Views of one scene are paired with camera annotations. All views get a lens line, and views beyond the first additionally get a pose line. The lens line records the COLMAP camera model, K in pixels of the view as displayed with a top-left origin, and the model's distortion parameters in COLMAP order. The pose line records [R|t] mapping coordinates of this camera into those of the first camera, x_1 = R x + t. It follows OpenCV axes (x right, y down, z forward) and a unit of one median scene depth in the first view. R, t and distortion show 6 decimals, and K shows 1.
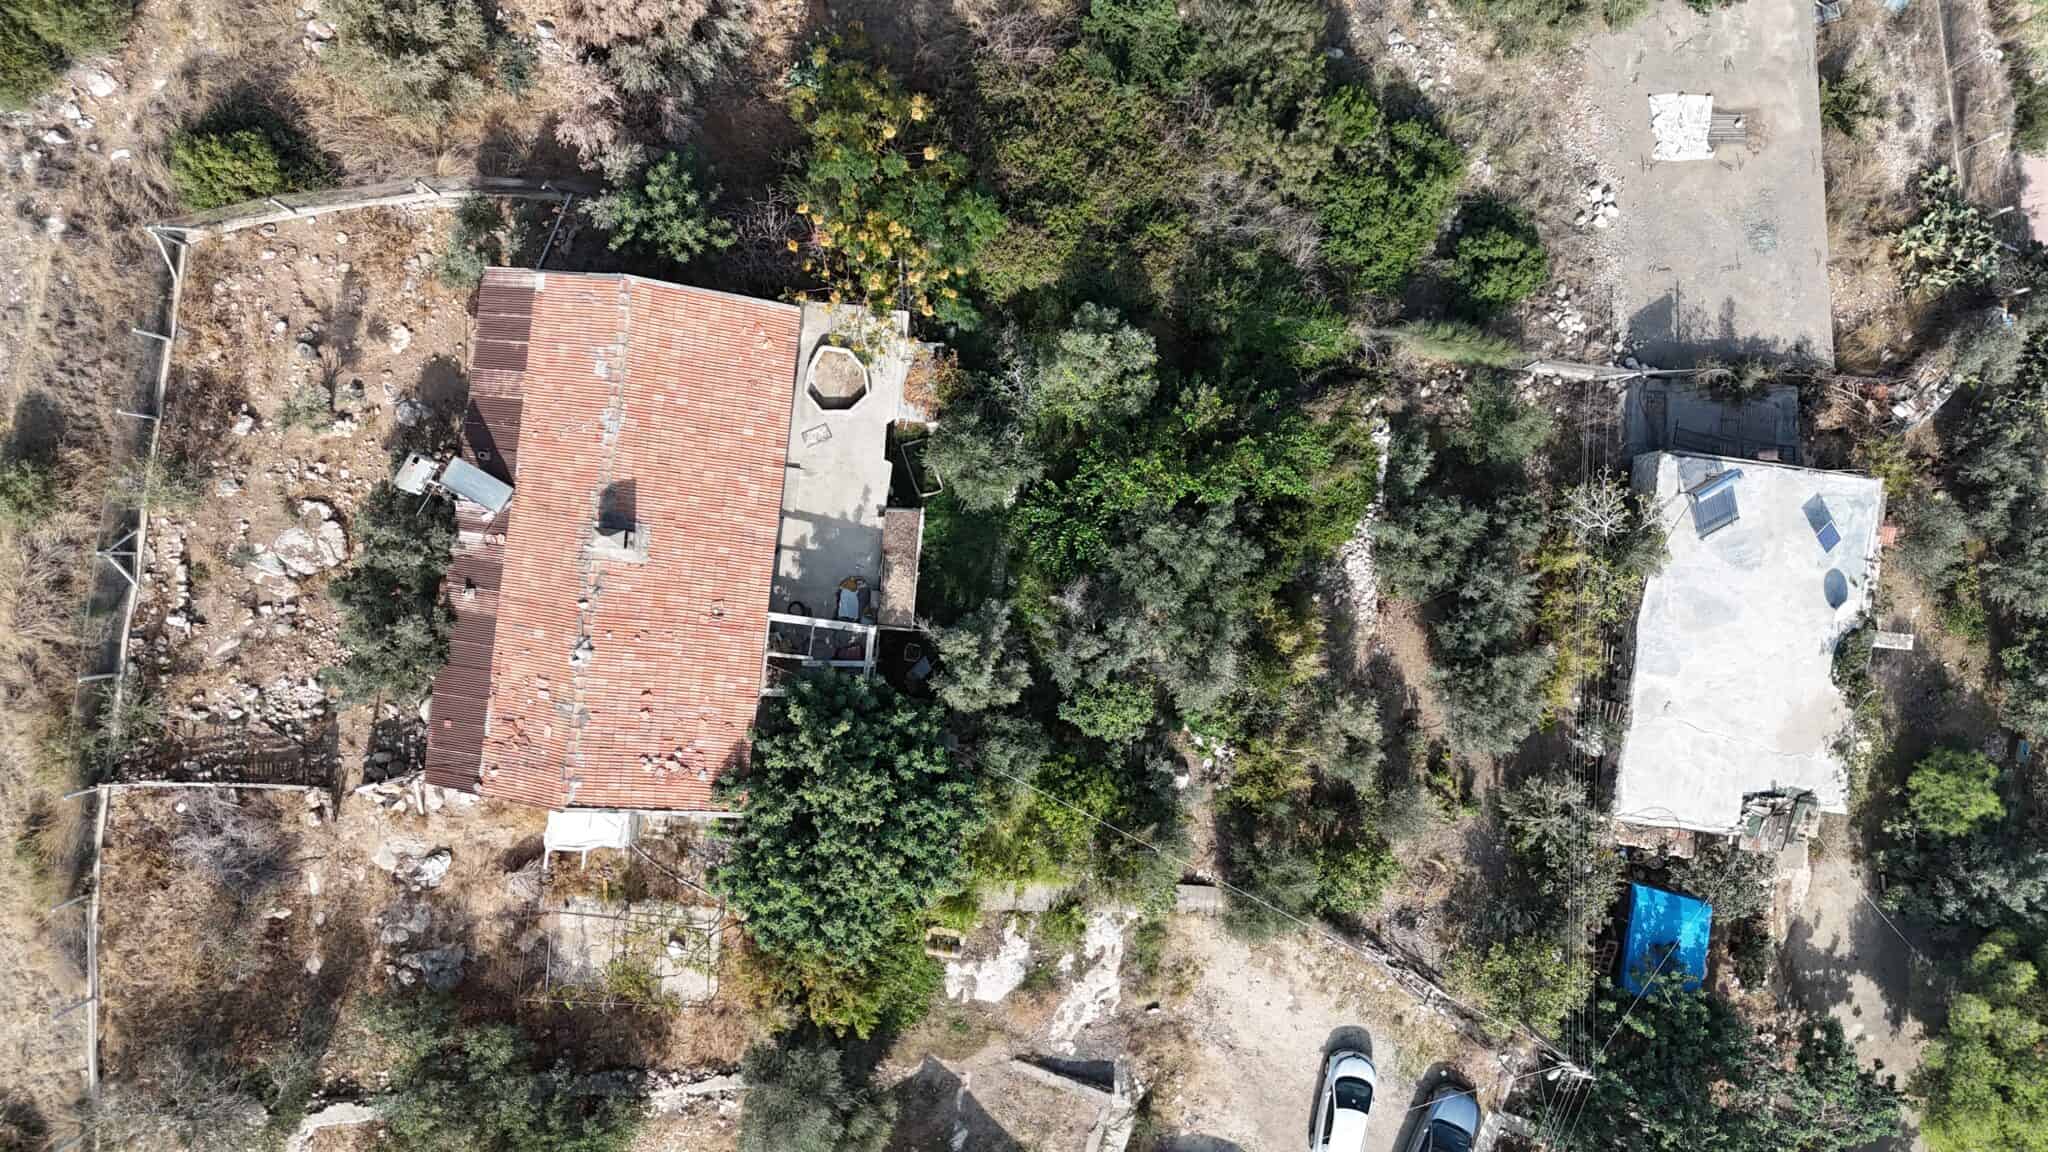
lens RADIAL K [[1507.3, 0, 1020.1], [0, 1507.3, 579.4], [0, 0, 1]] dist [0.068052, -0.059262]
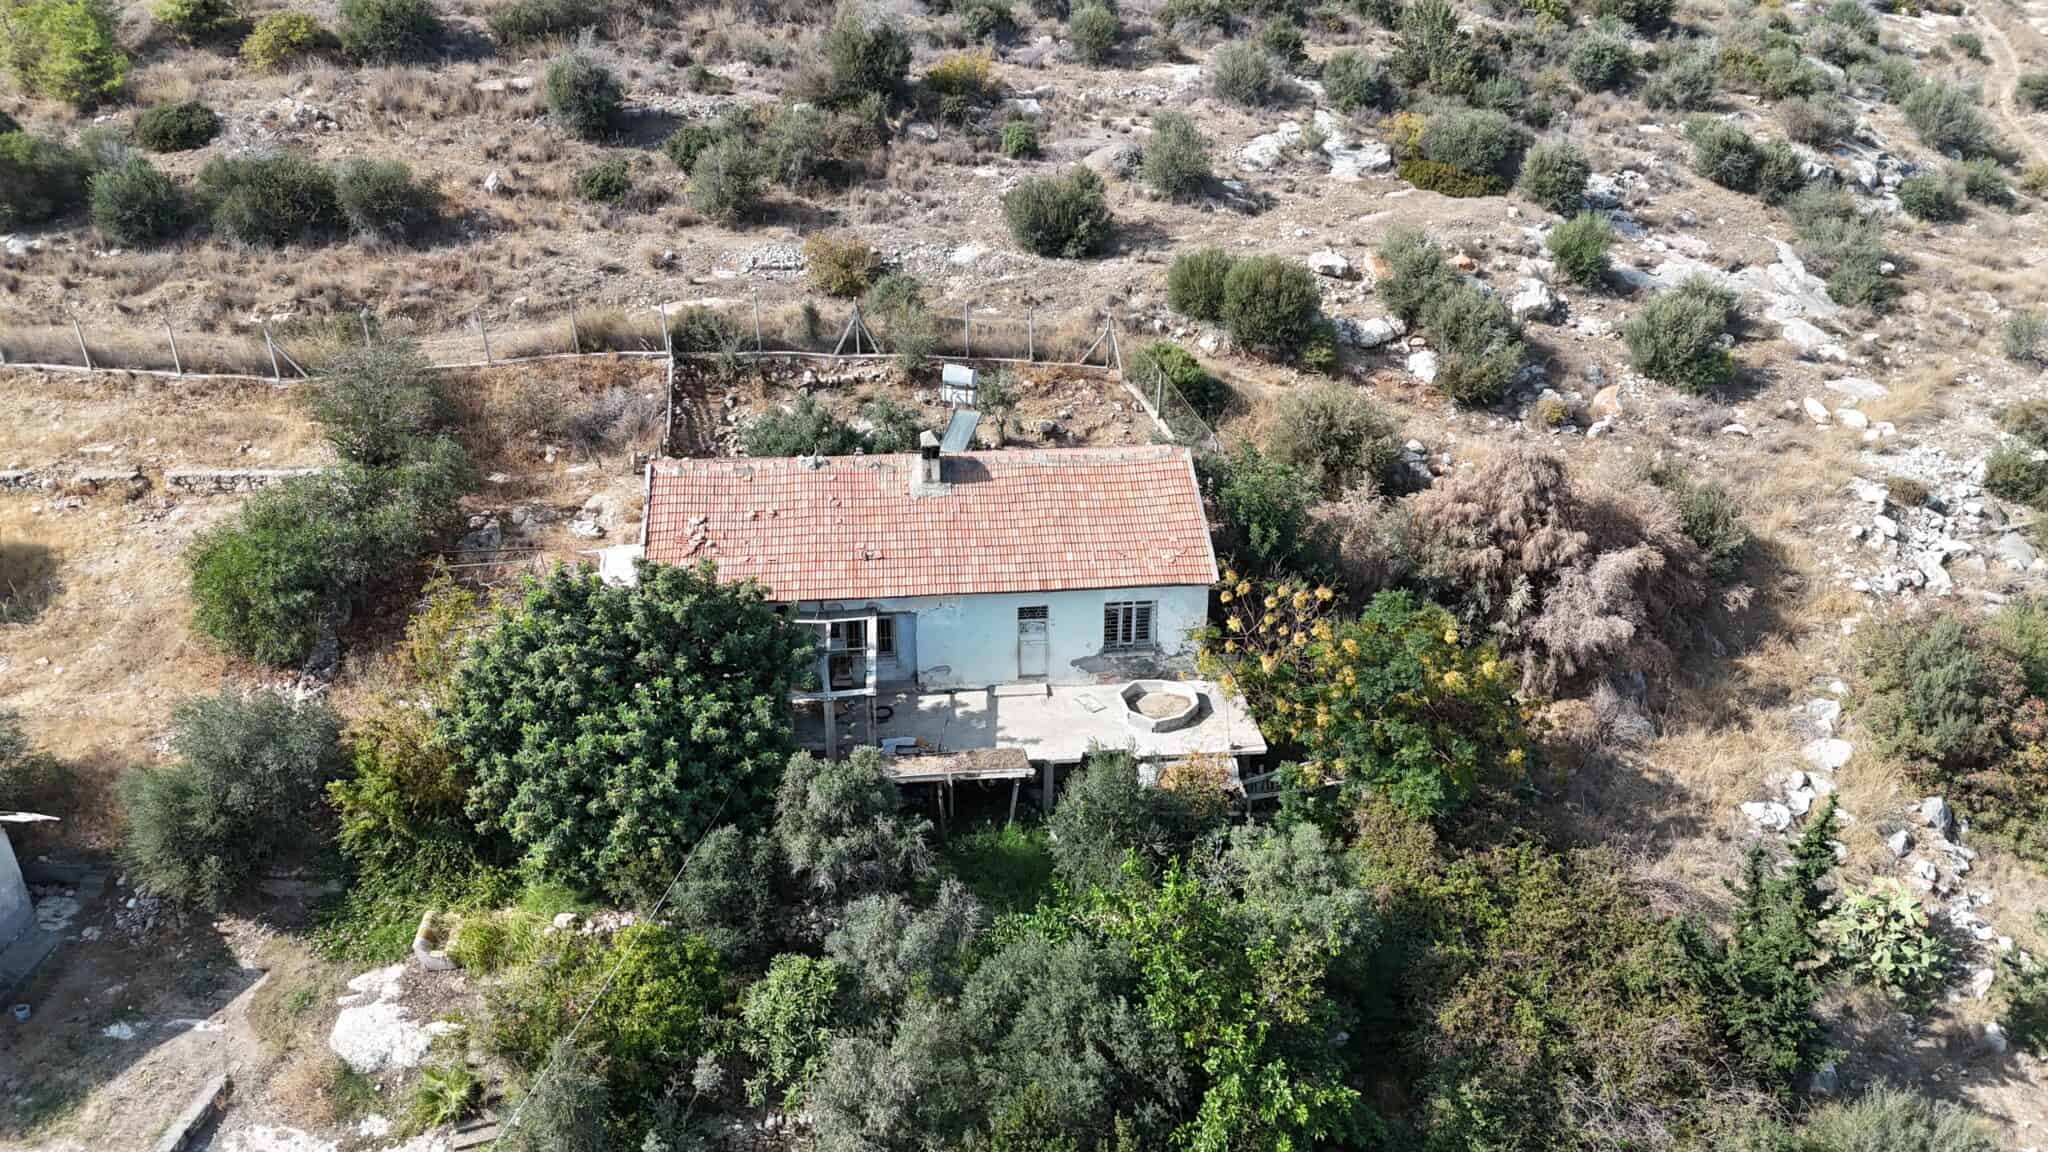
lens RADIAL K [[1507.3, 0, 1020.1], [0, 1507.3, 579.4], [0, 0, 1]] dist [0.068052, -0.059262]
pose [[0.210327, 0.472773, -0.855715, 0.567630], [-0.977451, 0.084881, -0.193353, 0.103714], [-0.018778, 0.877087, 0.479965, 0.537228]]
